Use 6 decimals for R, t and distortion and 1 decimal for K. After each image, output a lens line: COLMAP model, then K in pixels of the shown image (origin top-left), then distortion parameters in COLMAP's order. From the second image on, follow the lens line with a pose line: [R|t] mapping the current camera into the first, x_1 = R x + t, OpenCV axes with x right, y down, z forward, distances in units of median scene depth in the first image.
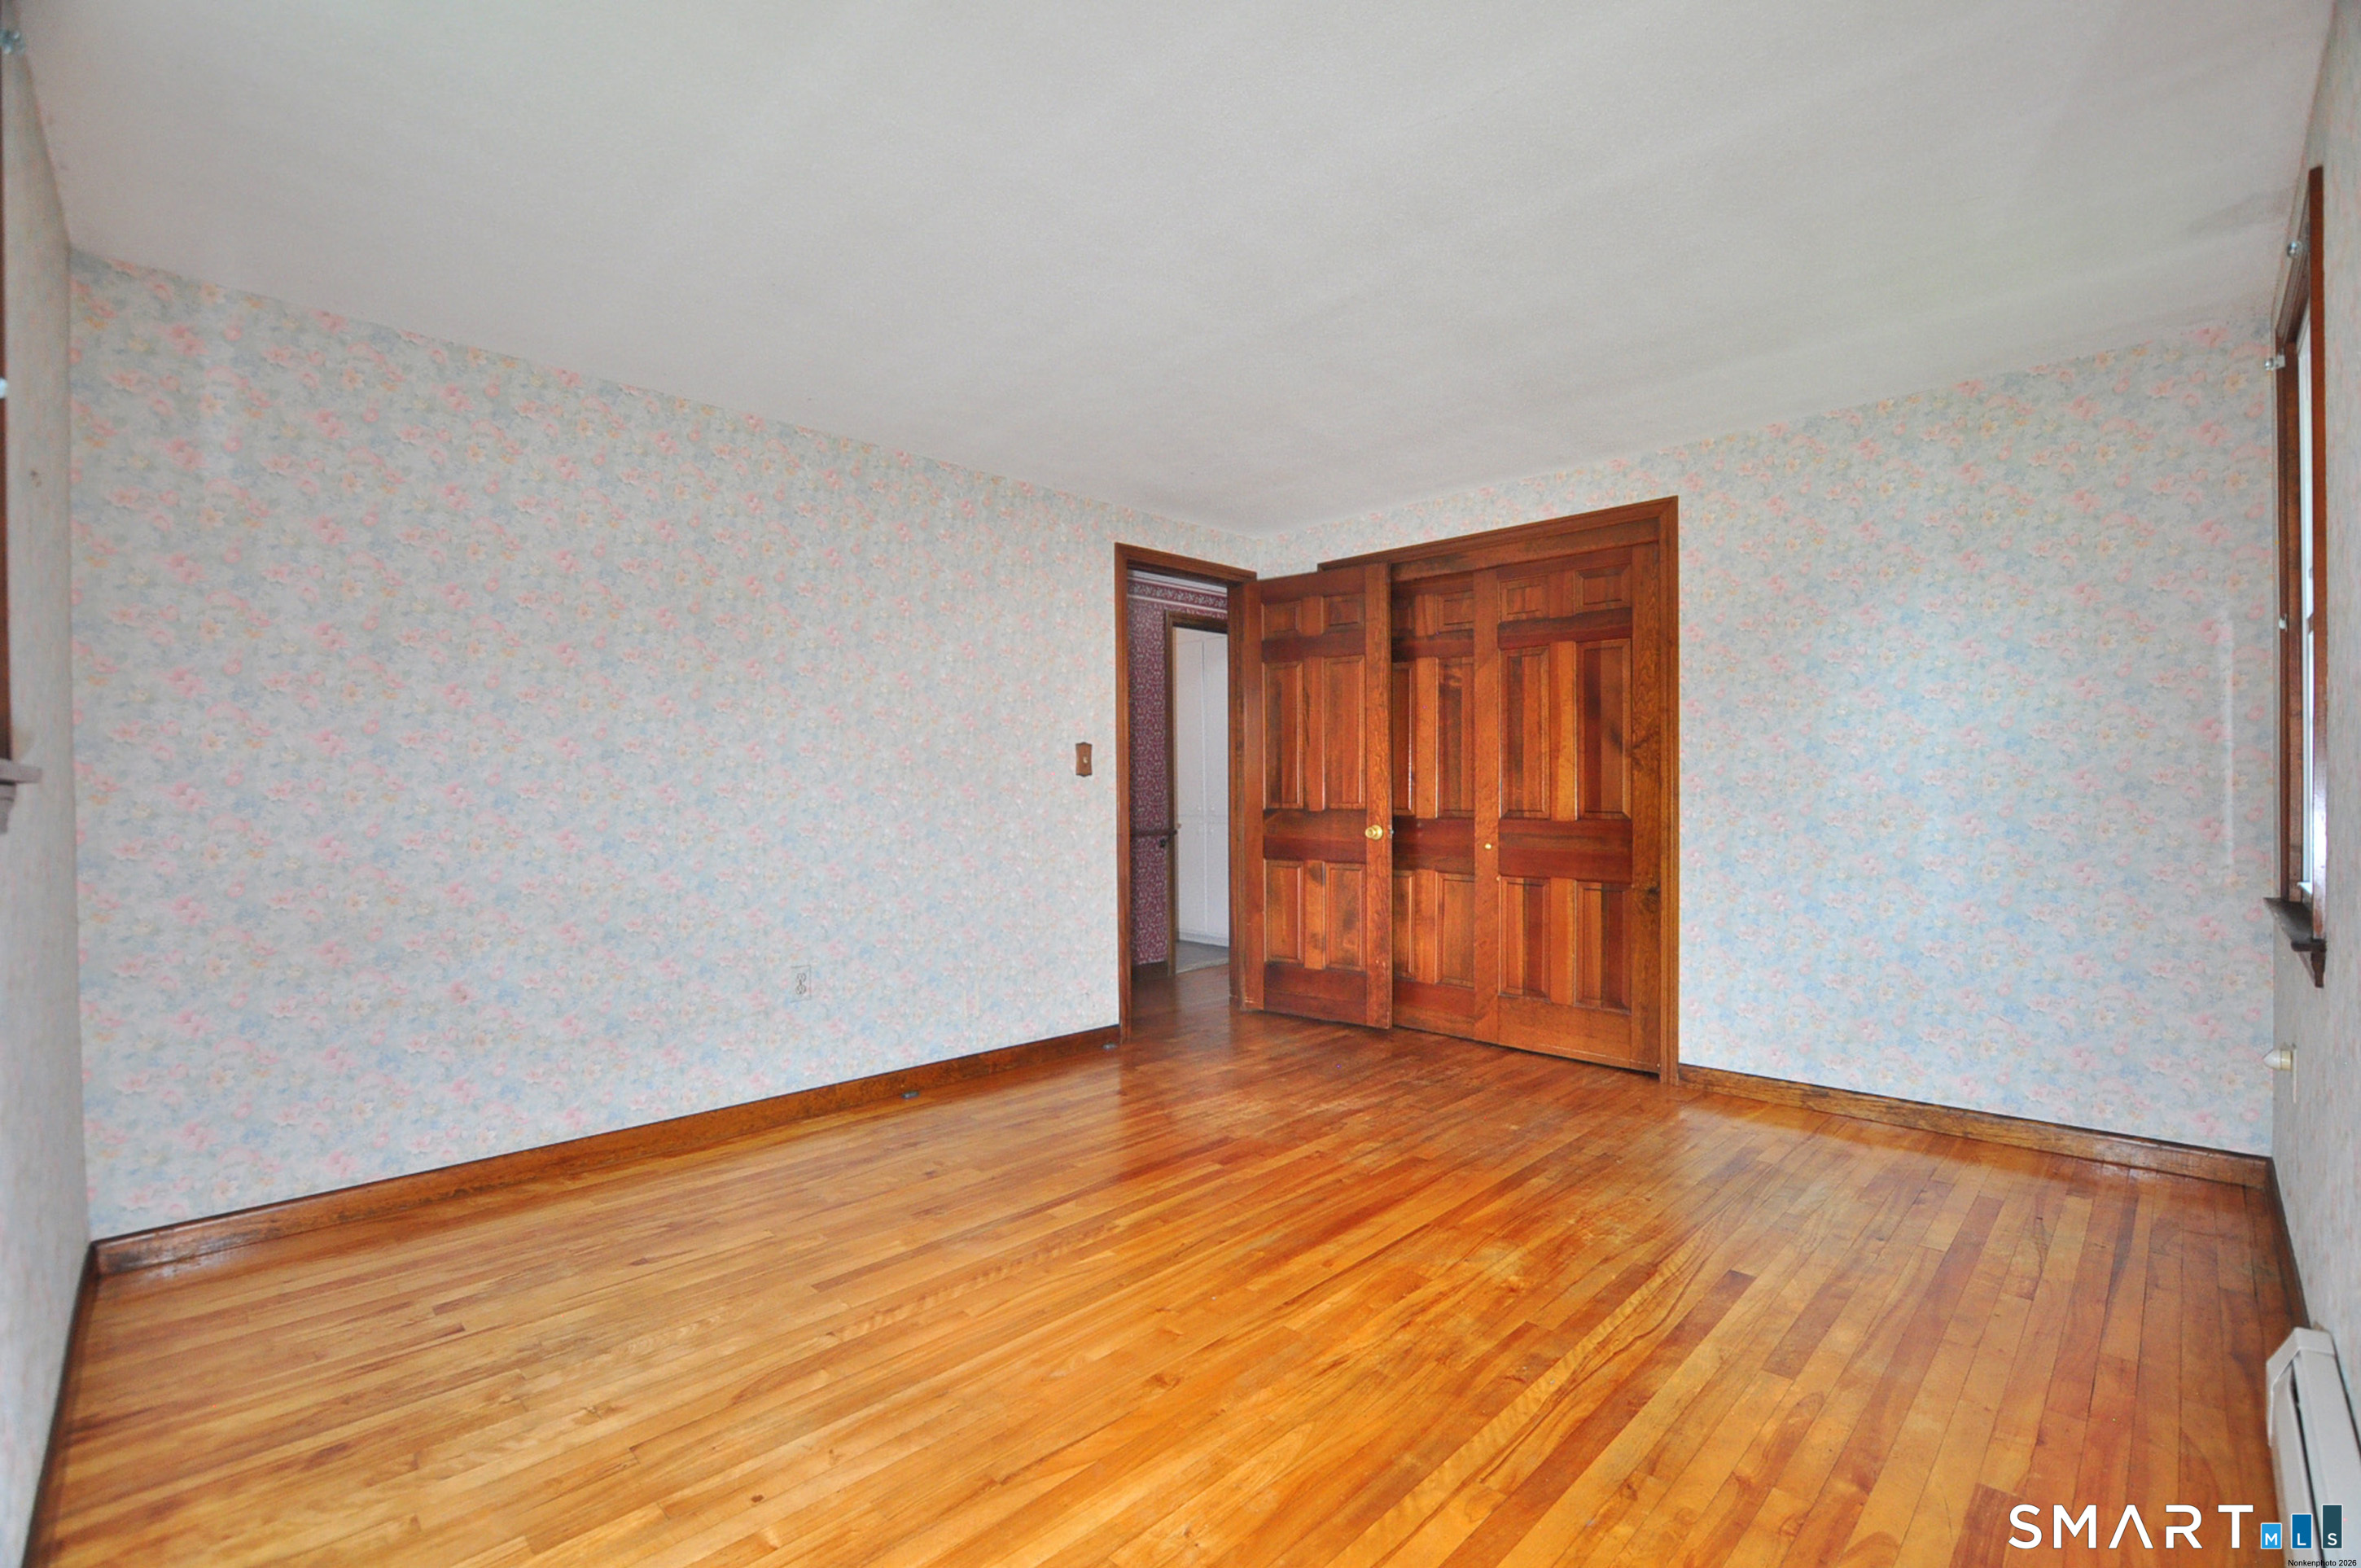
lens RADIAL K [[1035.9, 0, 1188.8], [0, 1035.9, 798.4], [0, 0, 1]] dist [-0.027940, 0.000321]
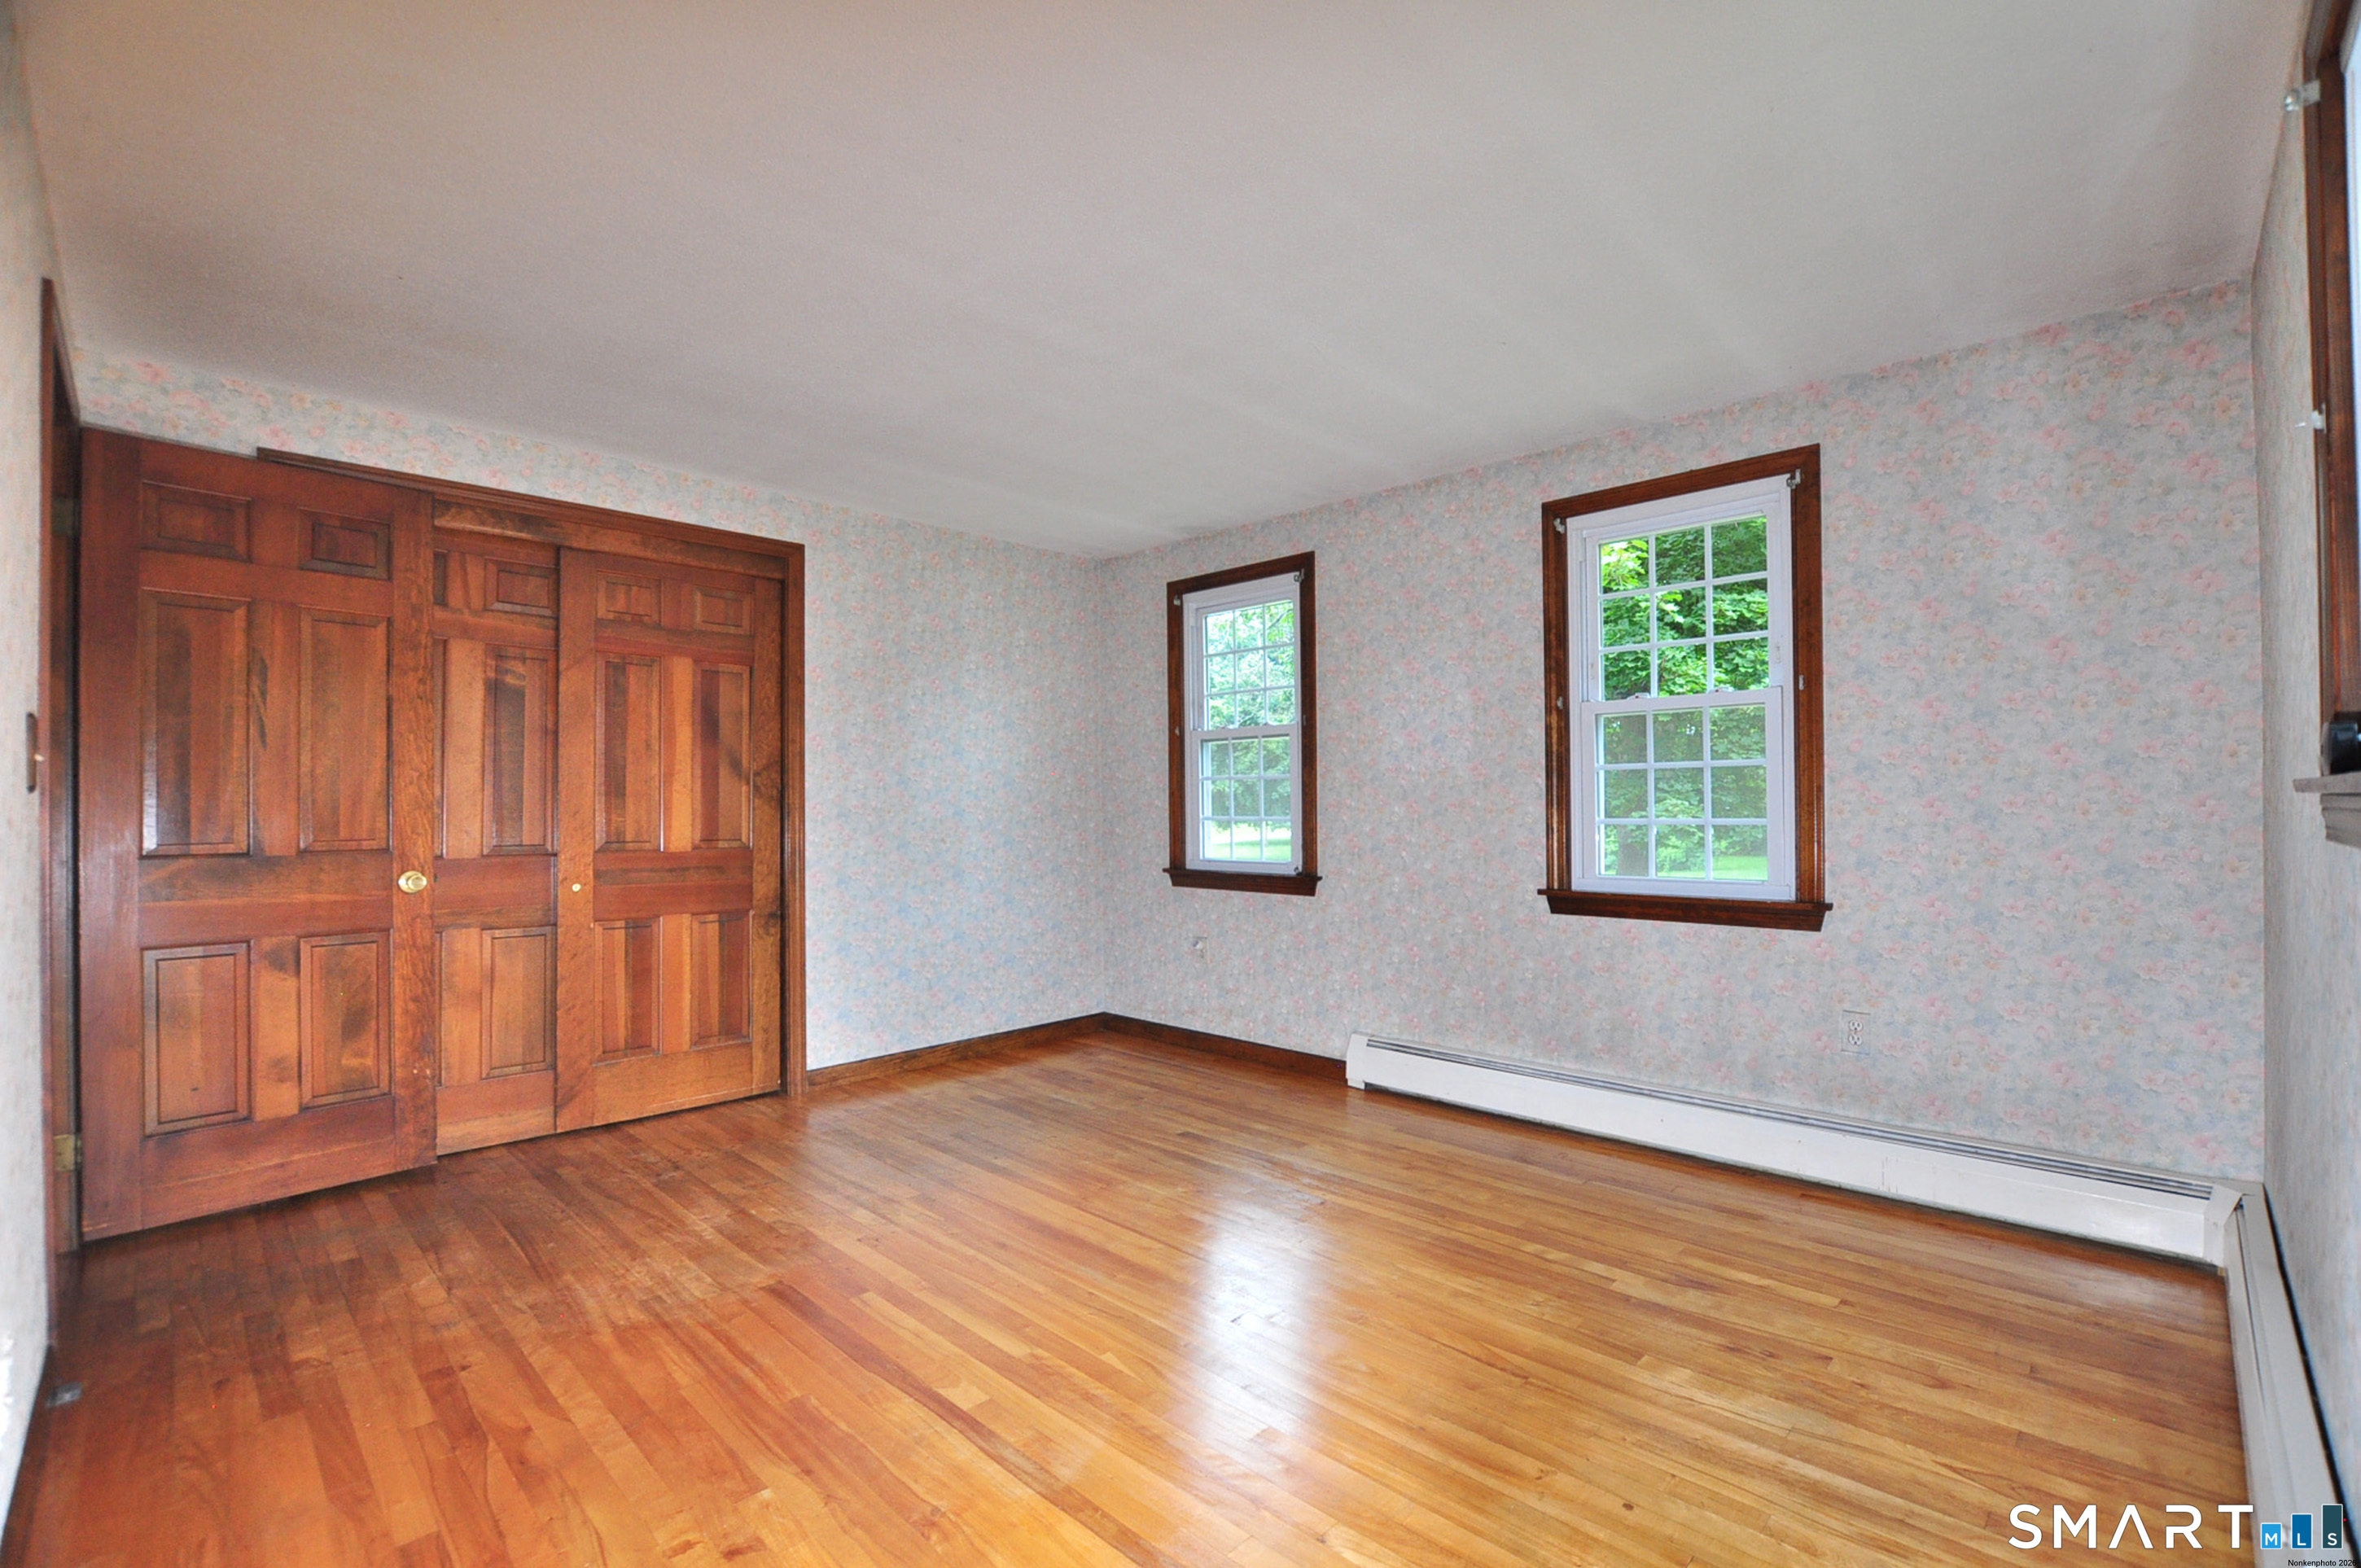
lens RADIAL K [[1035.9, 0, 1188.8], [0, 1035.9, 798.4], [0, 0, 1]] dist [-0.027940, 0.000321]
pose [[-0.005954, 0.015287, 0.999865, -0.579079], [0.016856, 0.999743, -0.015185, -0.003852], [-0.999840, 0.016764, -0.006210, 0.576078]]
